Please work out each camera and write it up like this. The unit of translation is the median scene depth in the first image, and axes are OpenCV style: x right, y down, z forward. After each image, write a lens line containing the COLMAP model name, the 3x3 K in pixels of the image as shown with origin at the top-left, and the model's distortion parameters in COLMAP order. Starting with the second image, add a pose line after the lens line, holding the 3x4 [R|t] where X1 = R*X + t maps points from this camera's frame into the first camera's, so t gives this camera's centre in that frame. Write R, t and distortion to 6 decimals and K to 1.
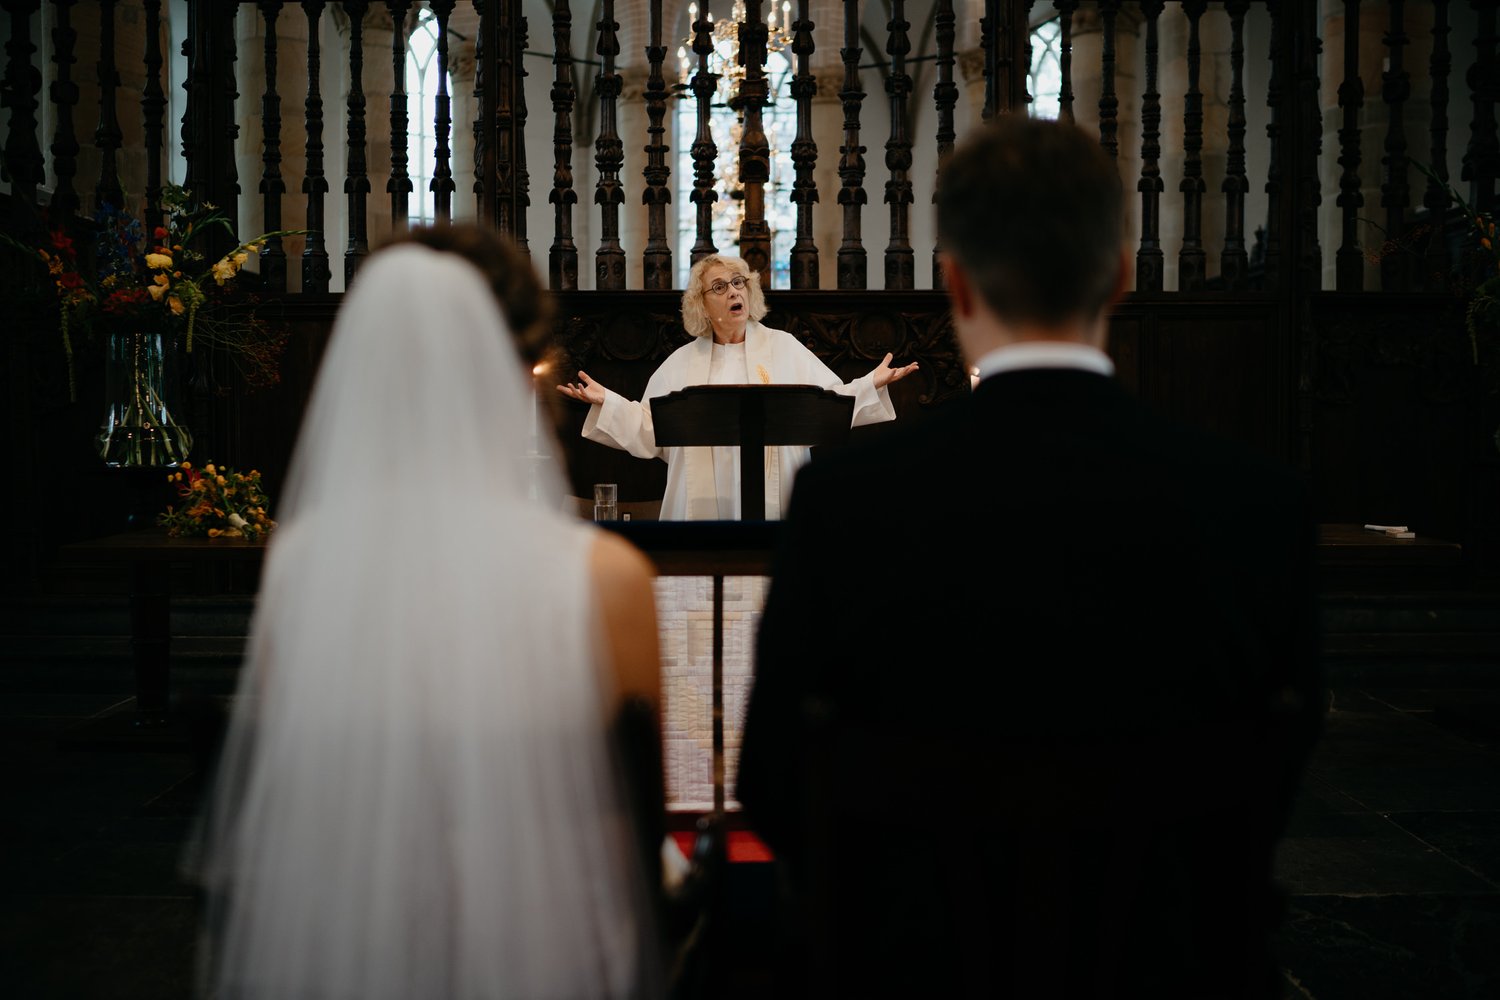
lens RADIAL K [[1481.8, 0, 767.2], [0, 1481.8, 498.9], [0, 0, 1]] dist [-0.016385, 0.028944]
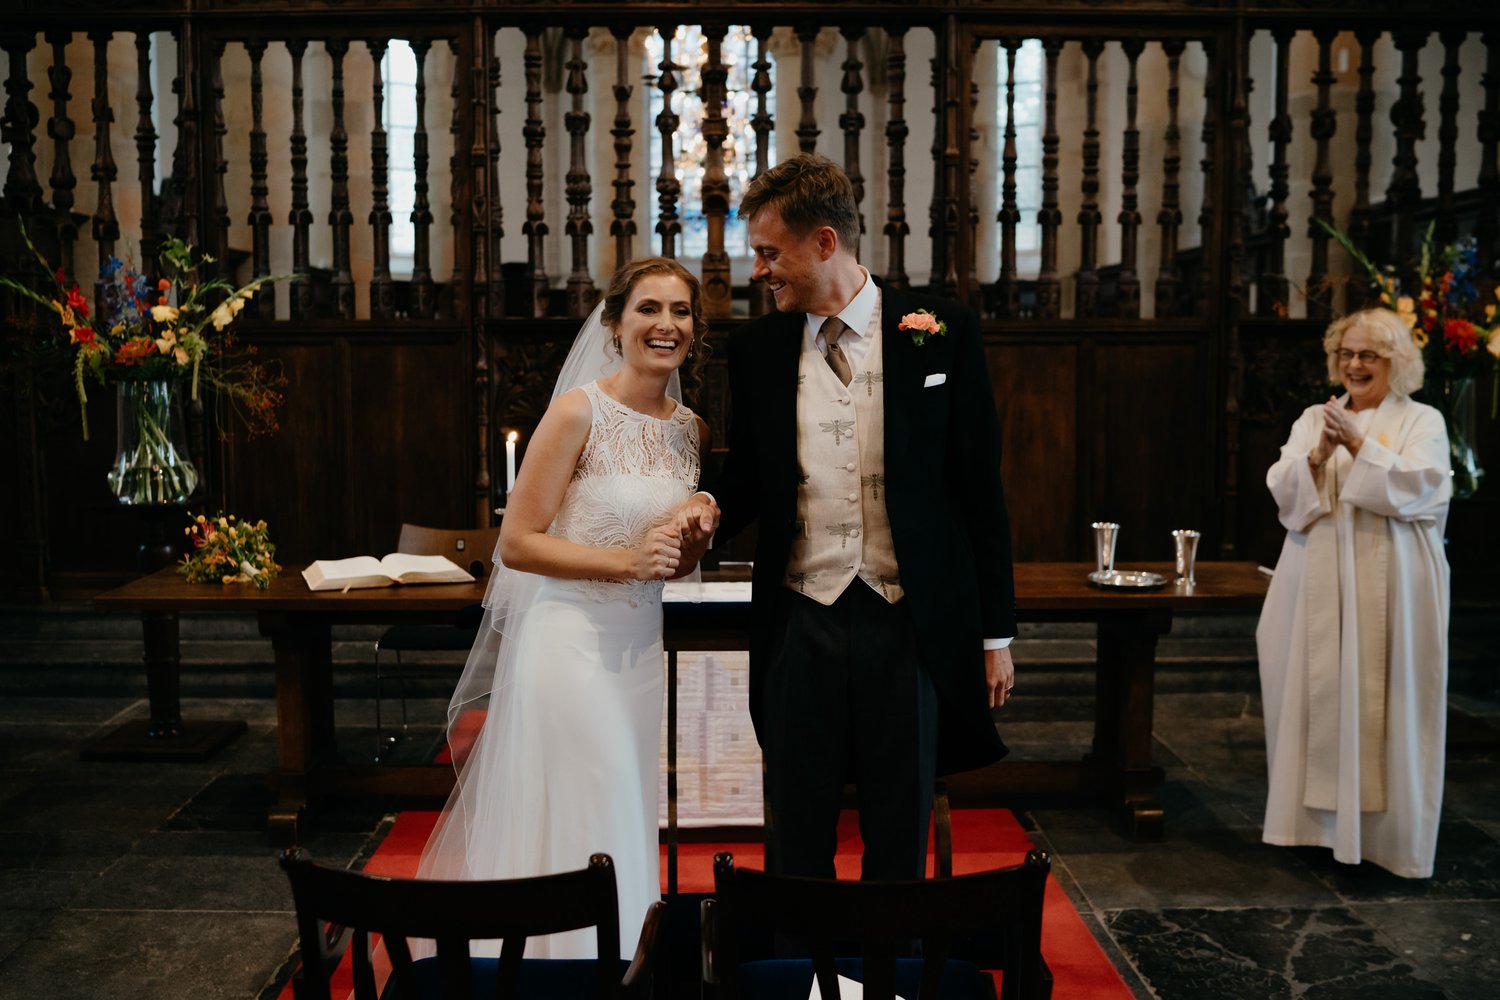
lens RADIAL K [[1543.2, 0, 750.0], [0, 1543.2, 500.0], [0, 0, 1]] dist [0.003729, -0.013956]
pose [[0.999997, 0.000011, 0.002377, 0.013396], [-0.000129, 0.998767, 0.049647, -0.065739], [-0.002373, -0.049647, 0.998764, -0.114909]]
